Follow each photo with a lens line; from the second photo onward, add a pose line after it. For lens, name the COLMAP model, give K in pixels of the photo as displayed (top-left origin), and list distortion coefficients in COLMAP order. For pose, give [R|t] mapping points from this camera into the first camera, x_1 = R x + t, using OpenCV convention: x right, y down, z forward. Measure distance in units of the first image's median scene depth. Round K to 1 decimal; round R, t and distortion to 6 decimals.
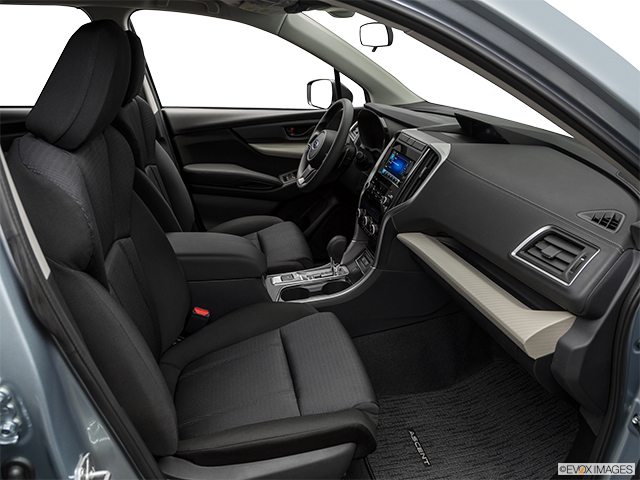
lens RADIAL K [[491.0, 0, 320.0], [0, 491.0, 240.0], [0, 0, 1]] dist [-0.118343, 0.057844]
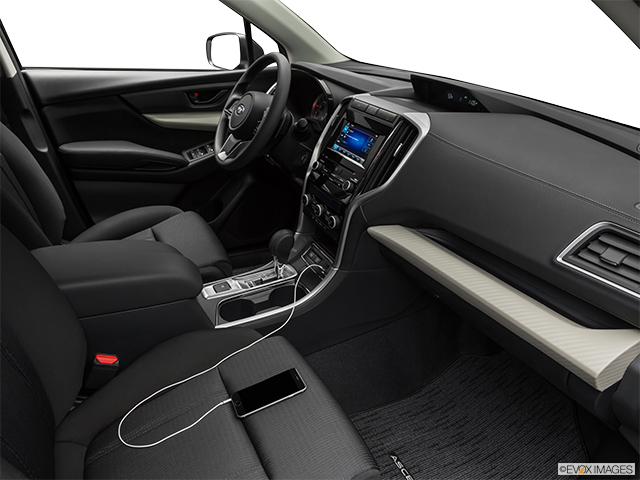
lens RADIAL K [[491.0, 0, 320.0], [0, 491.0, 240.0], [0, 0, 1]] dist [-0.118343, 0.057844]
pose [[0.966143, -0.077098, 0.246220, -0.098116], [0.058562, 0.994931, 0.081749, -0.051585], [-0.251274, -0.064562, 0.965760, 0.198442]]
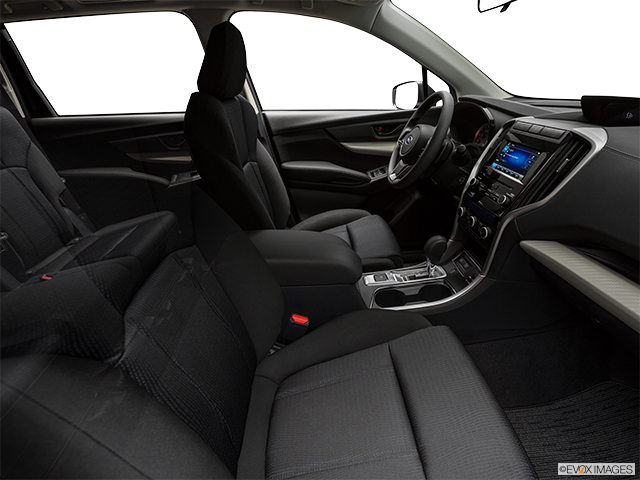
lens RADIAL K [[332.3, 0, 320.0], [0, 332.3, 240.0], [0, 0, 1]] dist [-0.095816, 0.042190]
pose [[0.982704, 0.027757, -0.183092, -0.064444], [-0.015608, 0.997600, 0.067463, -0.037516], [0.184525, -0.063438, 0.980778, 0.330351]]
